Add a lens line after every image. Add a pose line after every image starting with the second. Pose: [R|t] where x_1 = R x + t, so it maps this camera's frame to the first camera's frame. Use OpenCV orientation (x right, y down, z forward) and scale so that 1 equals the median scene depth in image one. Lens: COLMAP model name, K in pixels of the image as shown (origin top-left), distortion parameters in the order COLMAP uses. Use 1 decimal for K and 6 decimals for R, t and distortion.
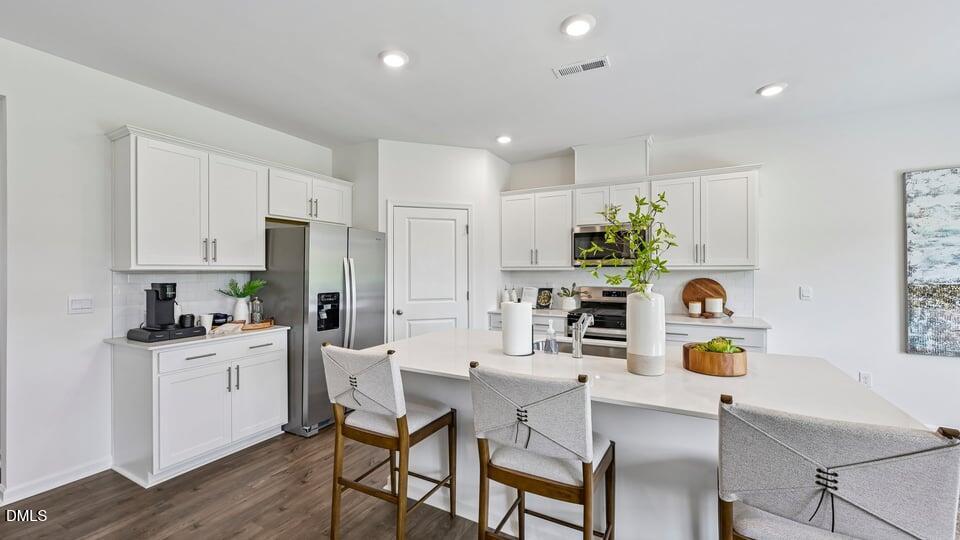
lens RADIAL K [[382.5, 0, 476.0], [0, 382.5, 272.4], [0, 0, 1]] dist [-0.001548, -0.000731]
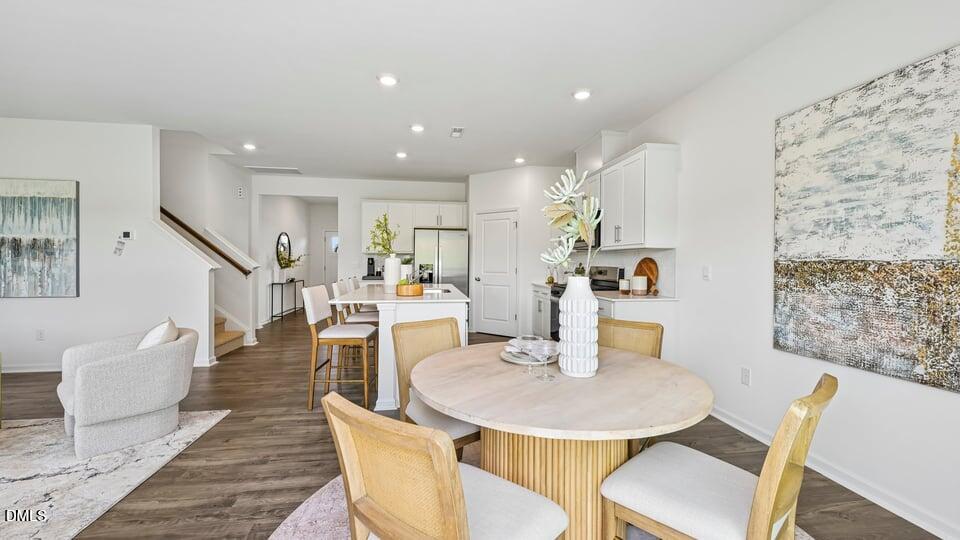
lens RADIAL K [[382.5, 0, 478.0], [0, 382.5, 264.4], [0, 0, 1]] dist [-0.001548, -0.000731]
pose [[0.602247, 0.010056, -0.798246, 1.392362], [-0.006285, 0.999949, 0.007855, 0.035352], [0.798285, 0.000286, 0.602280, 0.028638]]
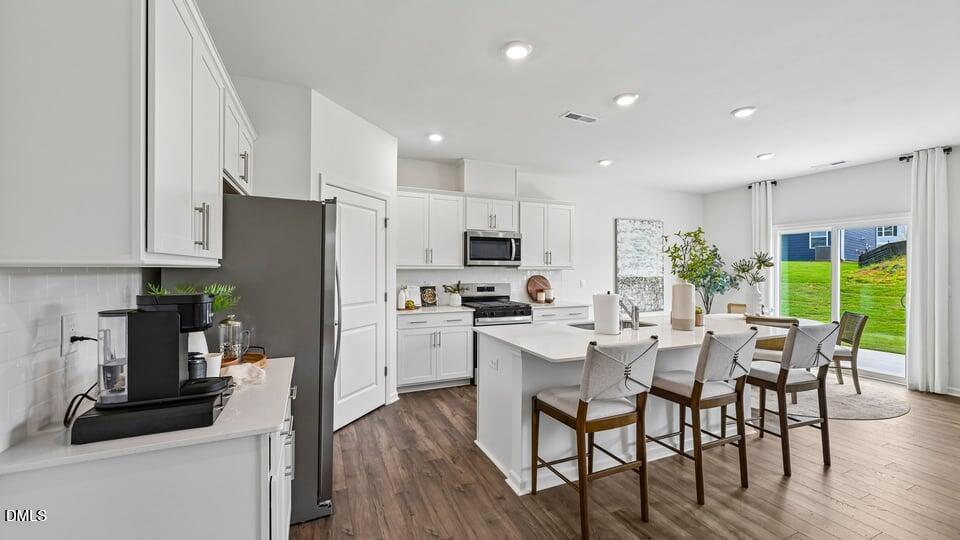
lens RADIAL K [[382.5, 0, 484.2], [0, 382.5, 271.0], [0, 0, 1]] dist [-0.001548, -0.000731]
pose [[0.605579, 0.001455, 0.795784, -0.794883], [-0.000561, 0.999999, -0.001402, 0.001491], [-0.795785, 0.000403, 0.605579, 0.368846]]
